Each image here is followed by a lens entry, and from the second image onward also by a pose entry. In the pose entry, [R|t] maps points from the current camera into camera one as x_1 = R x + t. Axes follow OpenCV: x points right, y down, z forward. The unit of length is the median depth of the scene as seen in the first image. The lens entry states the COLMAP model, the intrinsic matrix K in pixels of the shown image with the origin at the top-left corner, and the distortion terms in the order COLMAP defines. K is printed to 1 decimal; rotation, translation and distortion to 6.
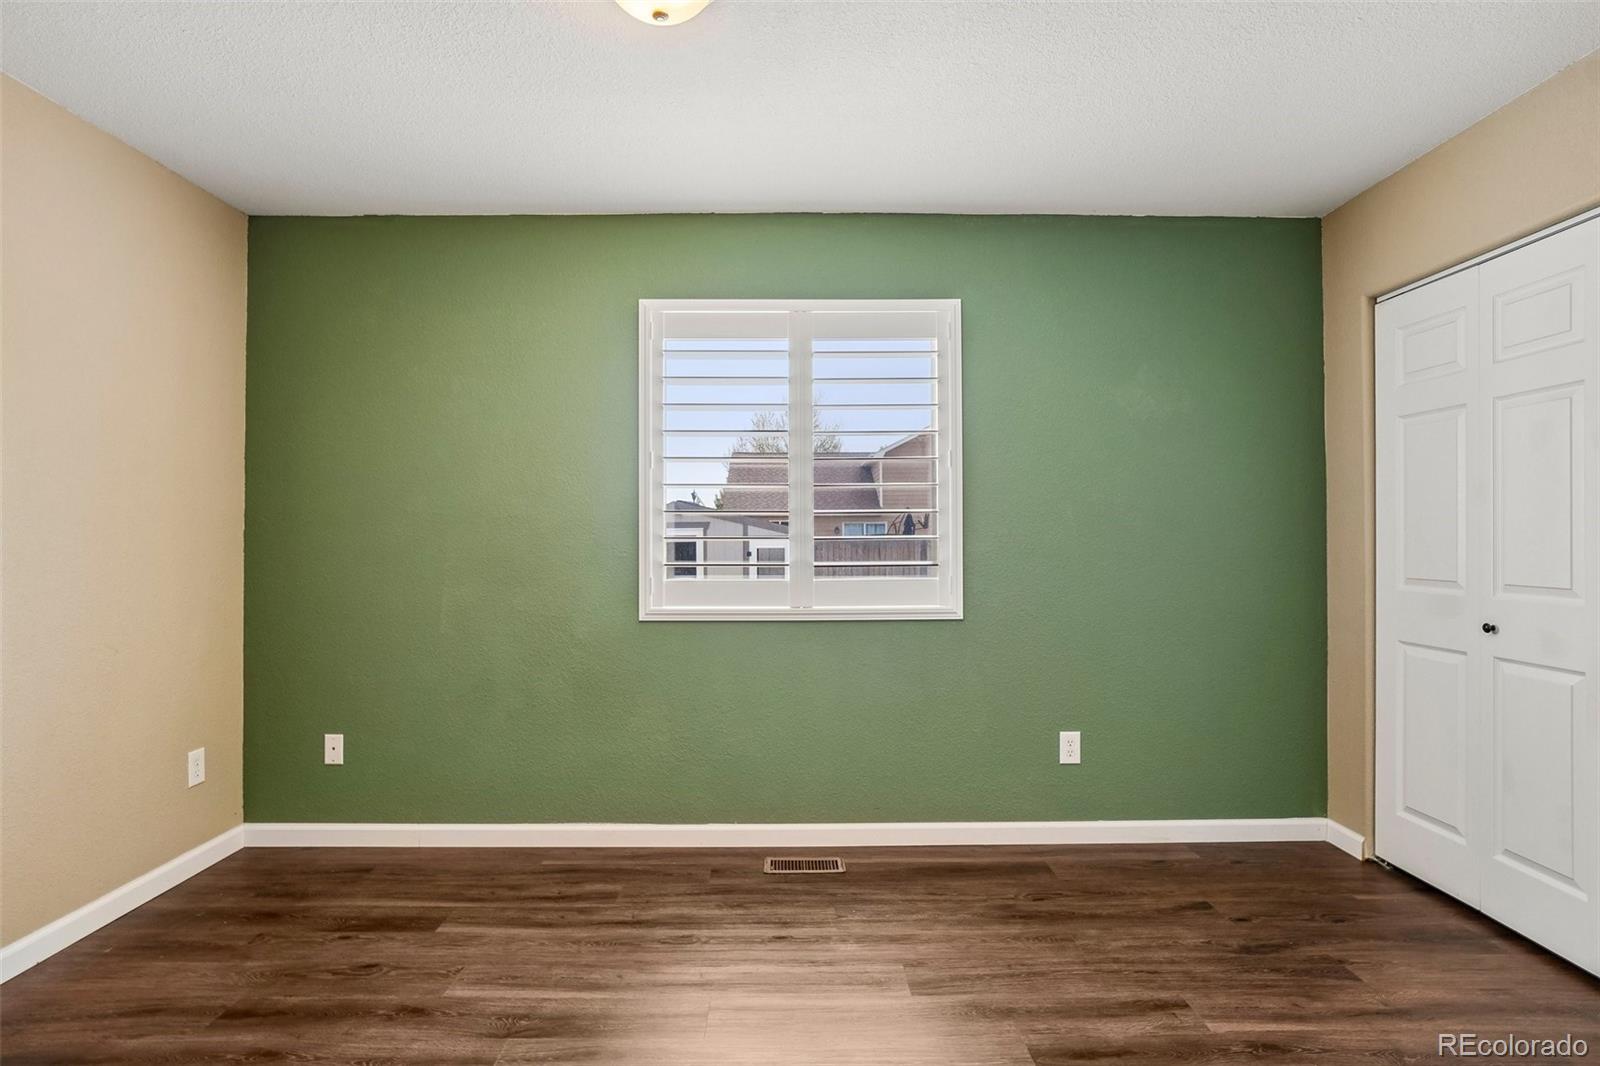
lens RADIAL K [[845.8, 0, 772.5], [0, 845.8, 531.1], [0, 0, 1]] dist [-0.033486, 0.014353]
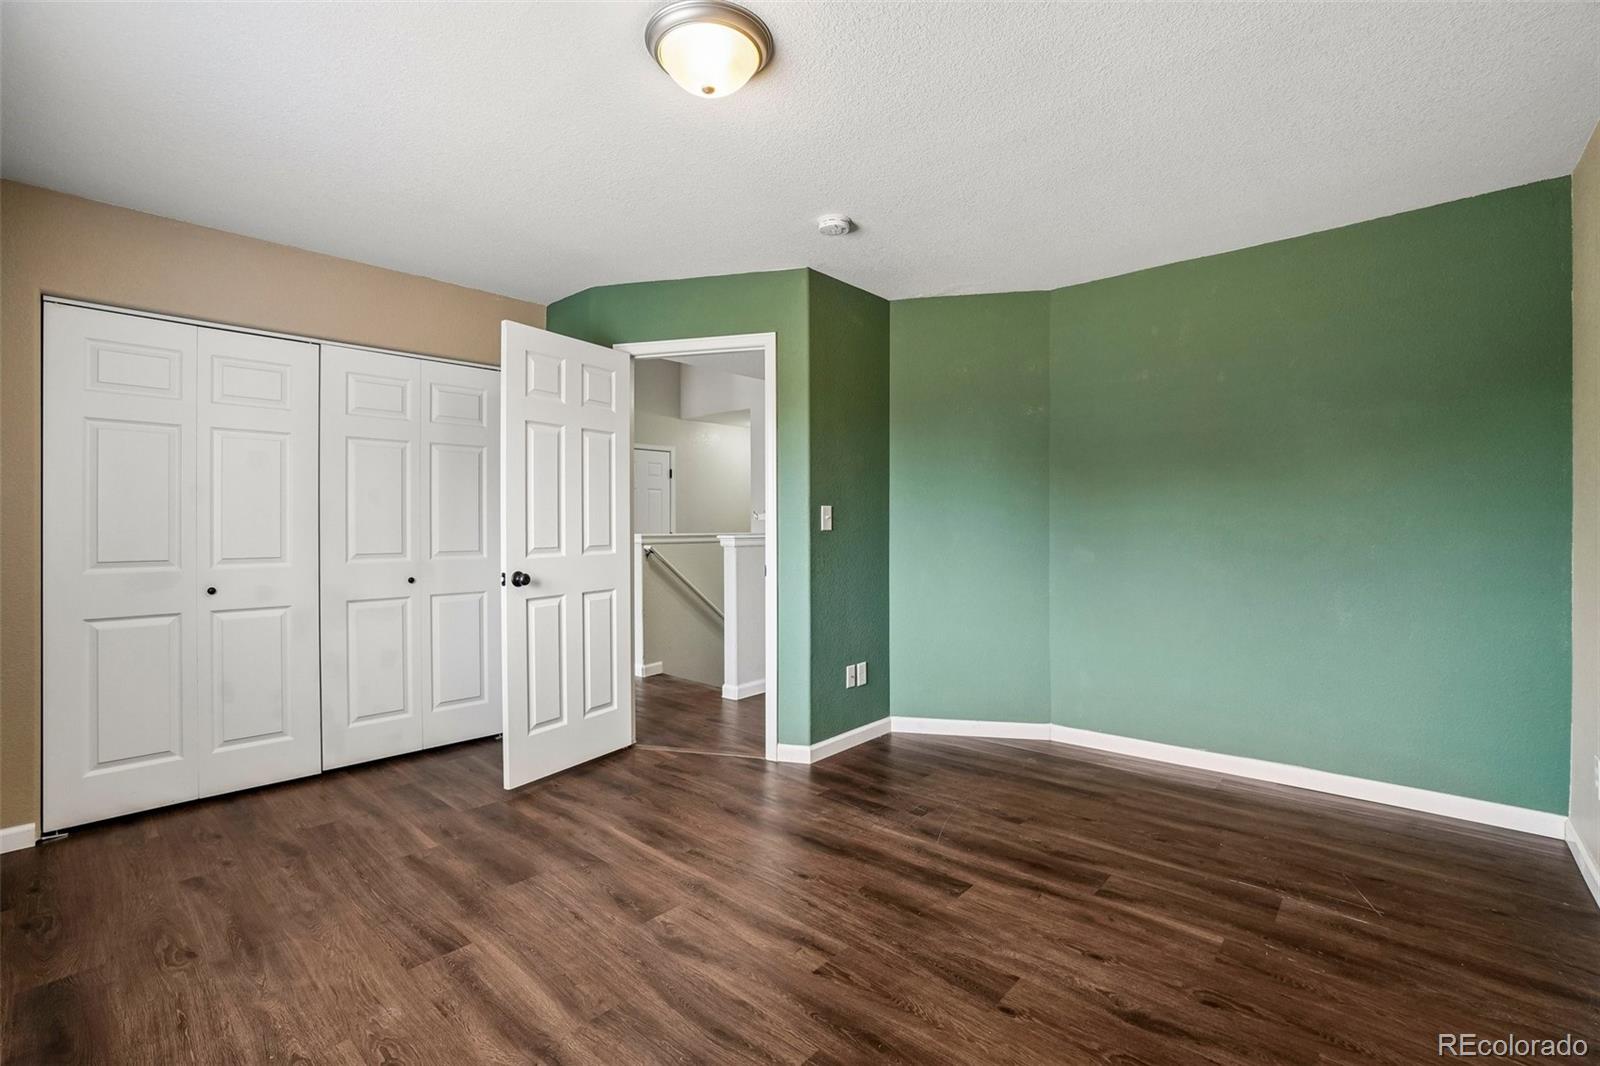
lens RADIAL K [[708.4, 0, 810.8], [0, 708.4, 532.3], [0, 0, 1]] dist [-0.050602, 0.012035]
pose [[-0.760048, -0.000861, 0.649867, -0.602397], [0.001412, 0.999995, 0.002976, 0.014915], [-0.649866, 0.003180, -0.760042, 1.120173]]
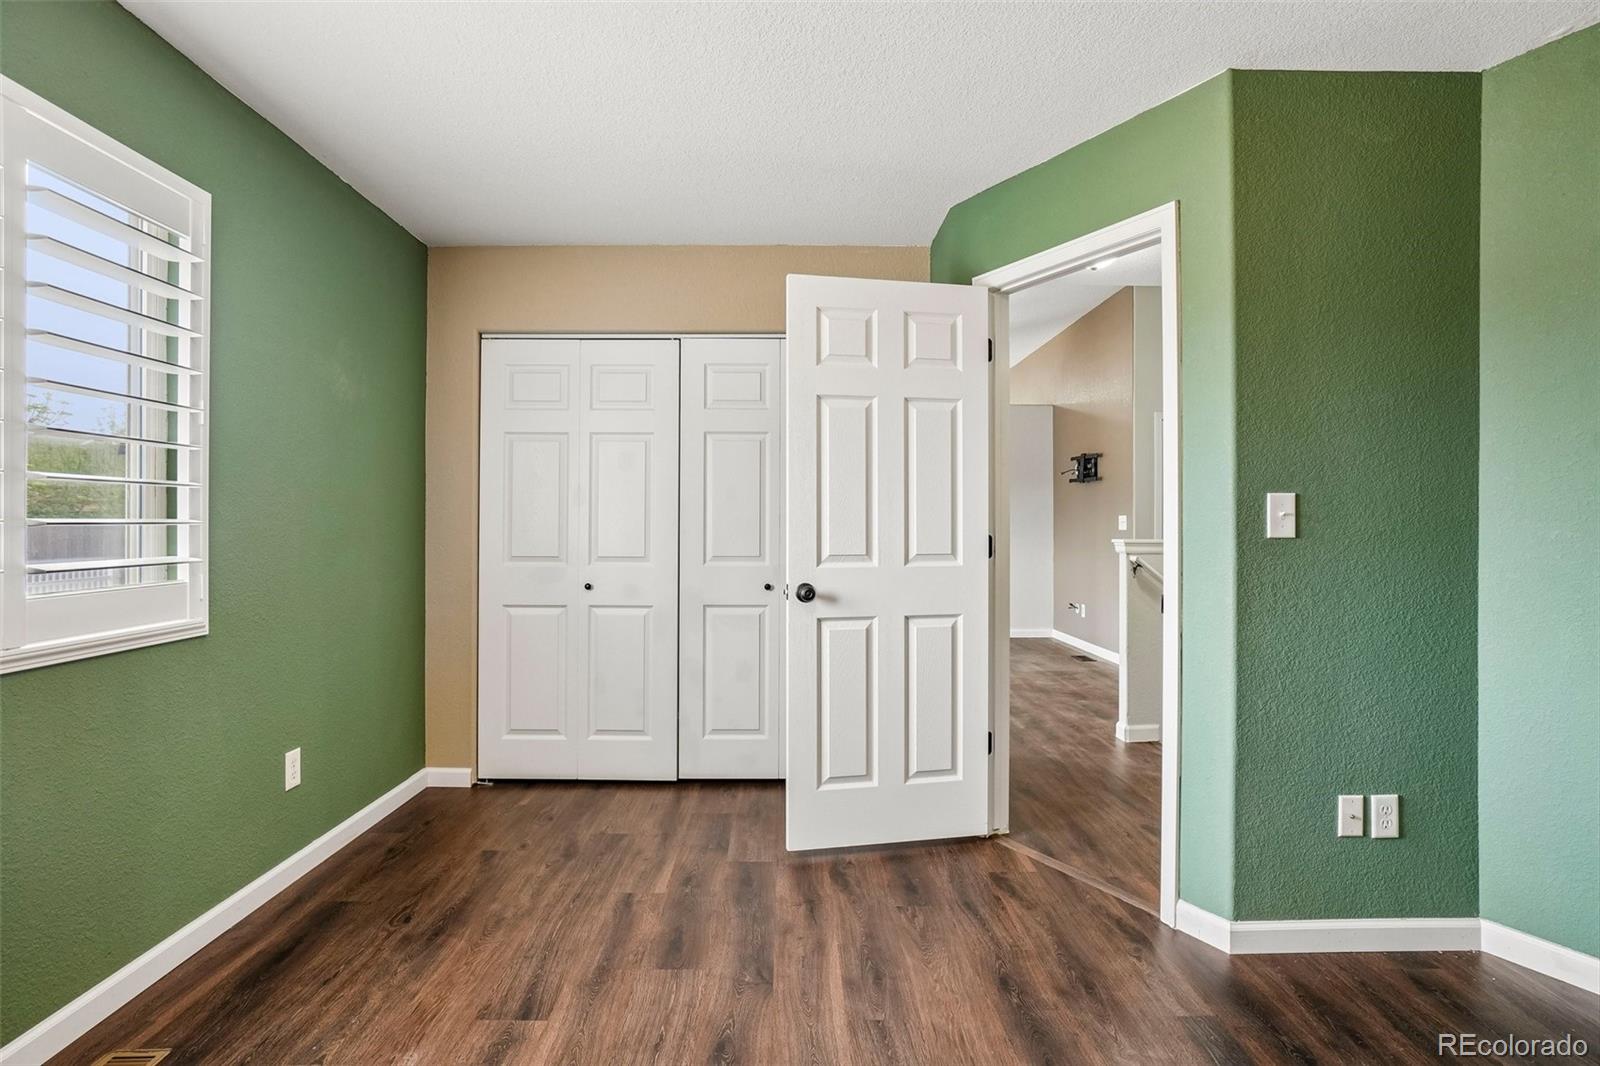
lens RADIAL K [[845.8, 0, 799.8], [0, 845.8, 531.4], [0, 0, 1]] dist [-0.033486, 0.014353]
pose [[-0.024809, -0.002085, 0.999690, -0.606420], [-0.008467, 0.999962, 0.001876, 0.011279], [-0.999656, -0.008418, -0.024826, 0.604063]]
